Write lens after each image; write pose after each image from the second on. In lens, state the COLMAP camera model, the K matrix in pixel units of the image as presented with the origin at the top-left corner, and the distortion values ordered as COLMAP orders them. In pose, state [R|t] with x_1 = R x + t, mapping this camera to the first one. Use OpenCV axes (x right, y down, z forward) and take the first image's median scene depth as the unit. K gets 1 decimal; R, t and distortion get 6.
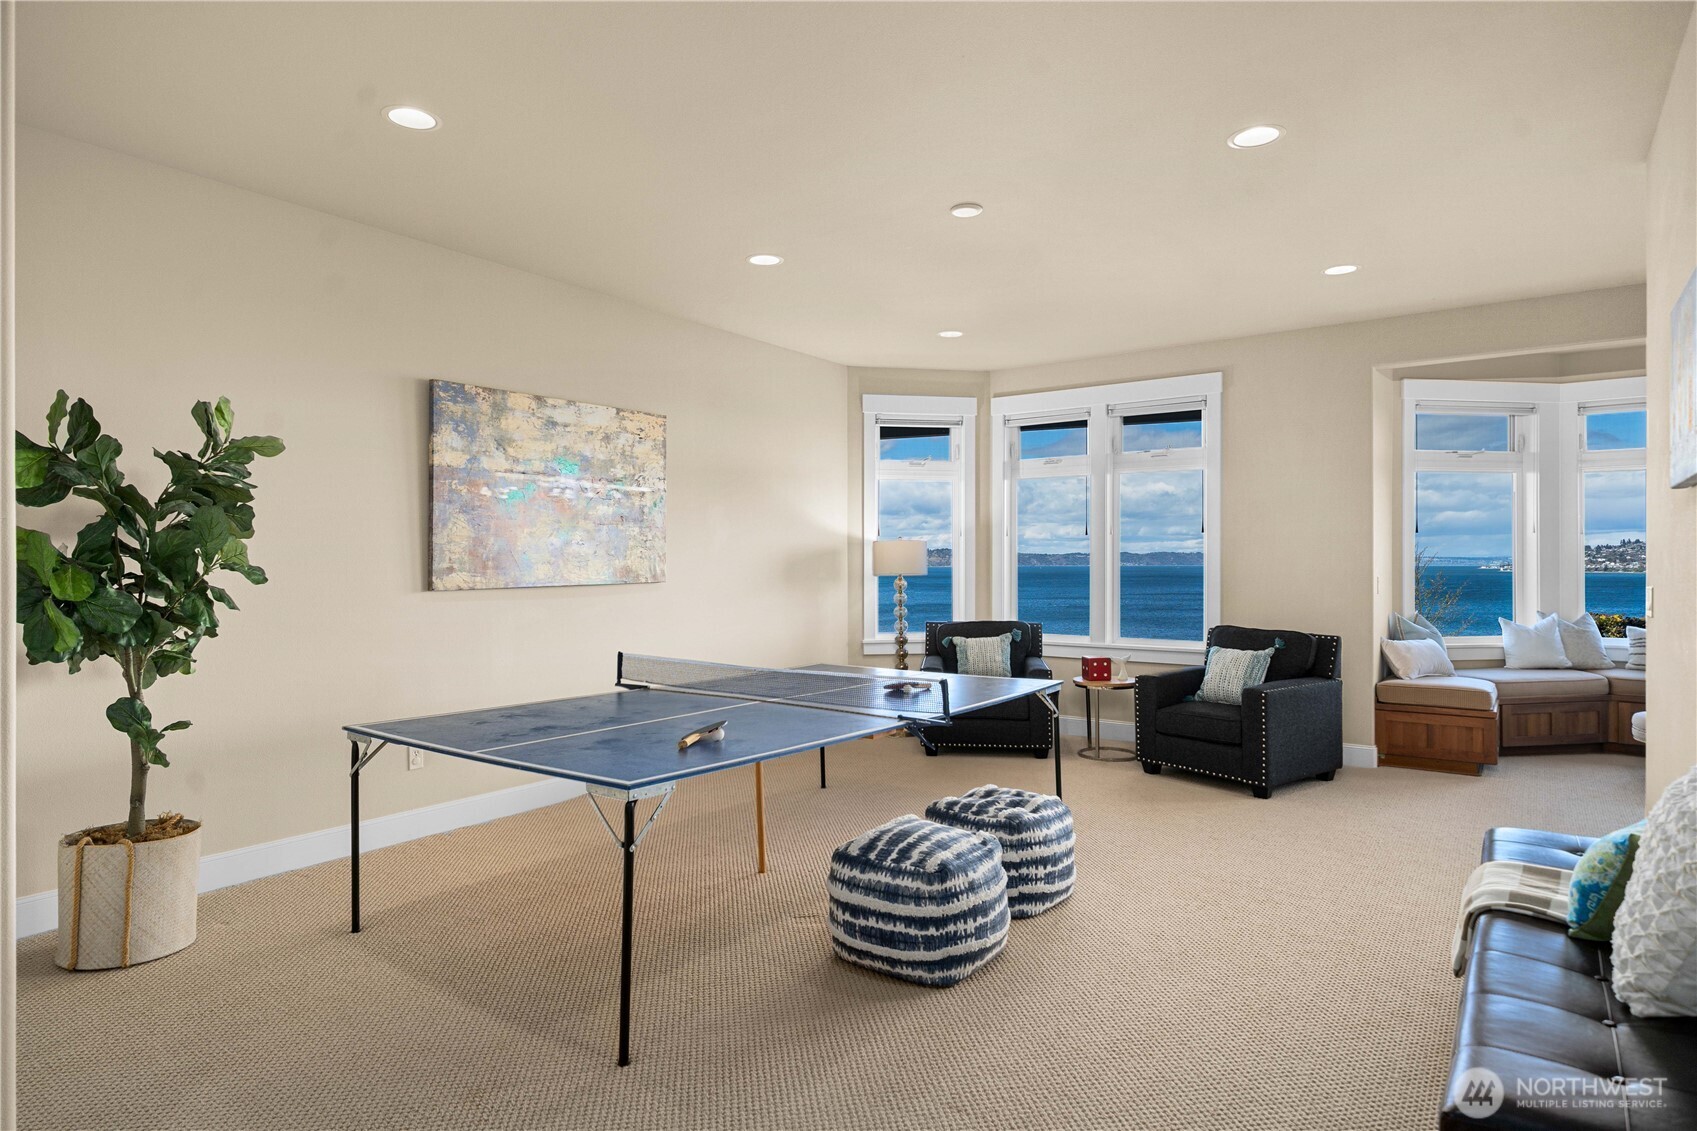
lens RADIAL K [[945.1, 0, 857.4], [0, 945.1, 559.5], [0, 0, 1]] dist [0.001489, -0.000714]
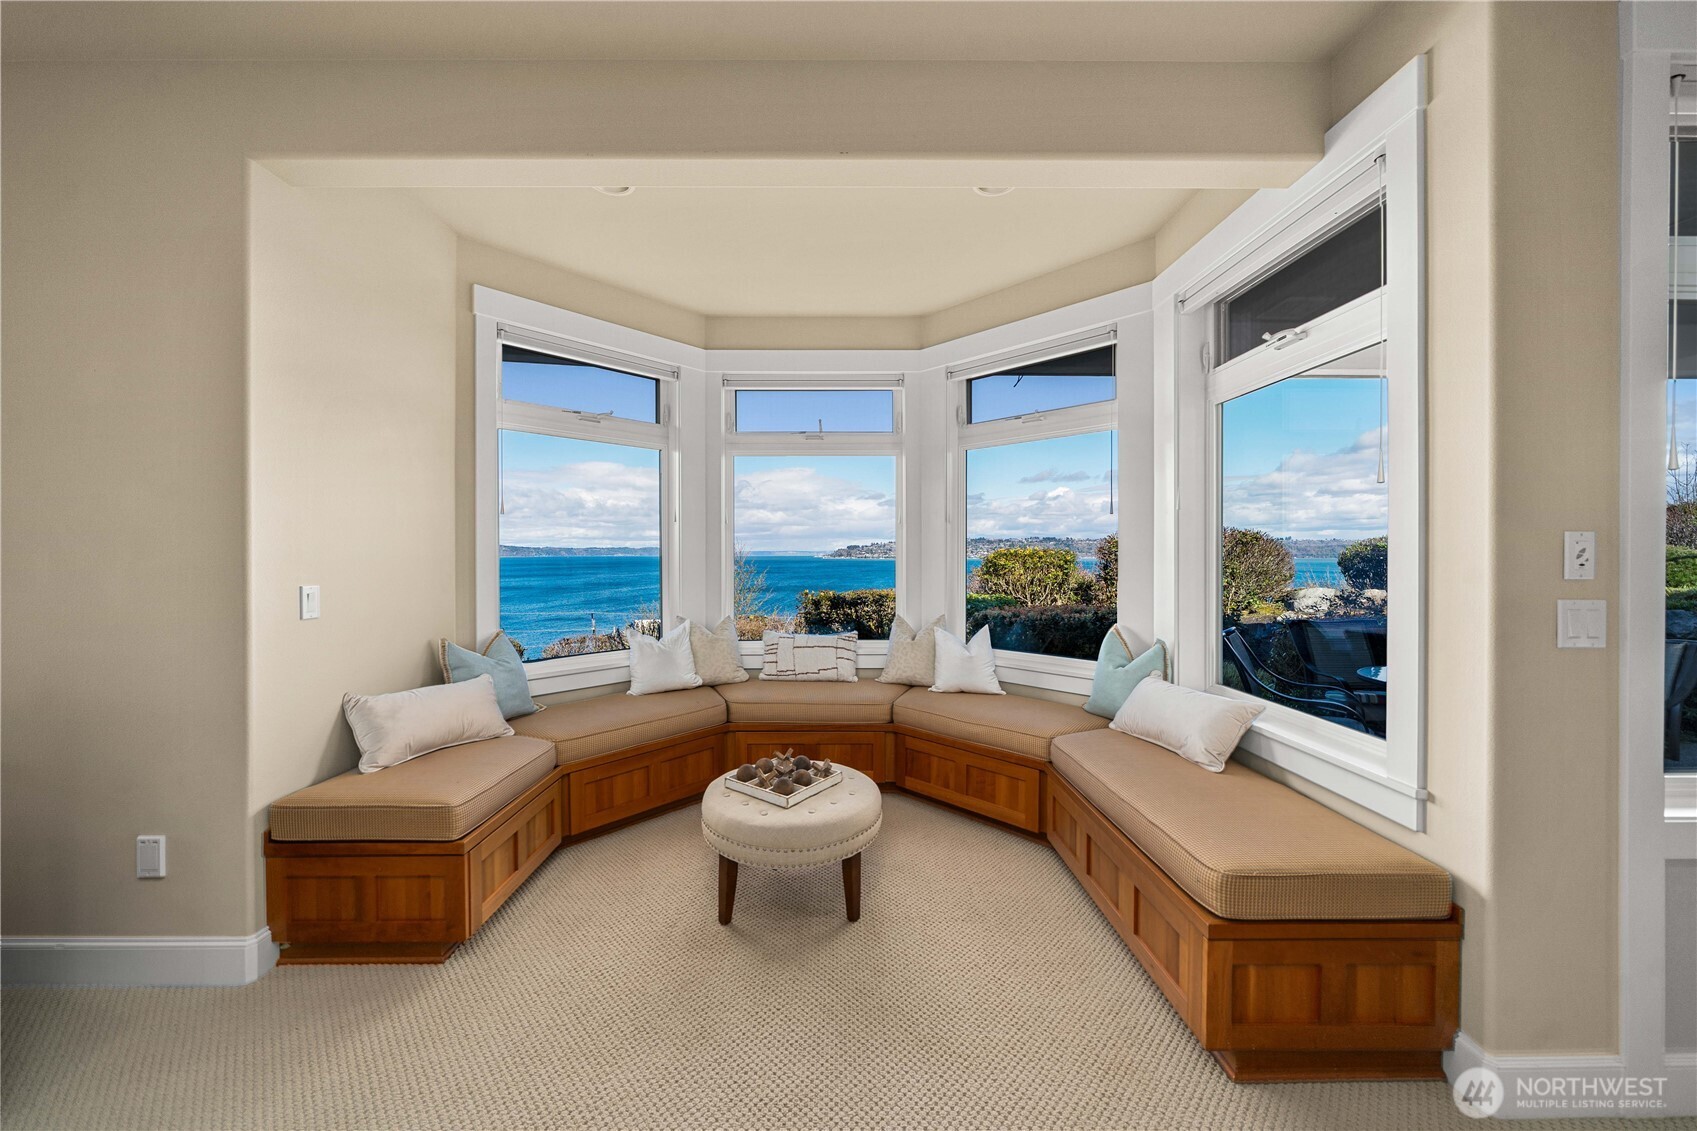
lens RADIAL K [[587.8, 0, 842.0], [0, 587.8, 558.0], [0, 0, 1]] dist [-0.000241, -0.000006]
pose [[0.808850, -0.004257, 0.588000, 0.587964], [-0.001489, 0.999956, 0.009287, -0.001063], [-0.588014, -0.008387, 0.808808, 0.548872]]
